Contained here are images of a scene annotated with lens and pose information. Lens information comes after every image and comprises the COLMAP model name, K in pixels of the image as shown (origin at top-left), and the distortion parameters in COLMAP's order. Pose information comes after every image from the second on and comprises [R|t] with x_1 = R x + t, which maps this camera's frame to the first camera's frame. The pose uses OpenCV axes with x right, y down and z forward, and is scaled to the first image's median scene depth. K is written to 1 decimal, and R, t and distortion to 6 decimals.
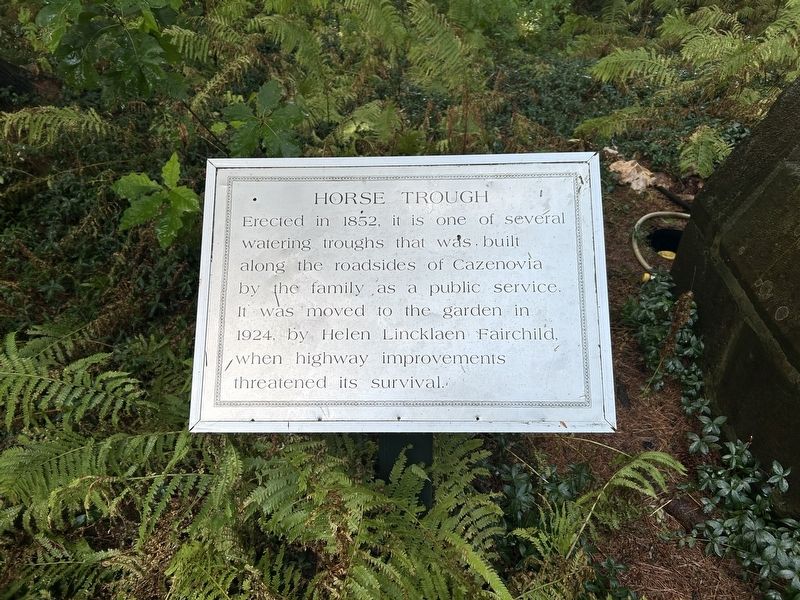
lens RADIAL K [[587.0, 0, 407.9], [0, 587.0, 285.7], [0, 0, 1]] dist [0.054920, -0.062508]
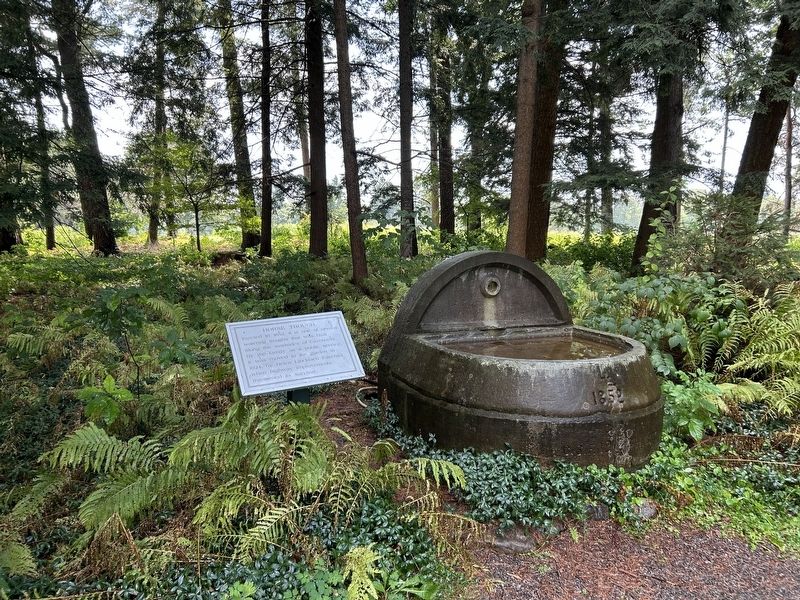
lens RADIAL K [[587.0, 0, 407.9], [0, 587.0, 285.7], [0, 0, 1]] dist [0.054920, -0.062508]
pose [[0.874629, -0.060308, 0.481028, -1.019461], [0.286616, 0.864577, -0.412745, 1.221656], [-0.390994, 0.498869, 0.773469, -1.964364]]
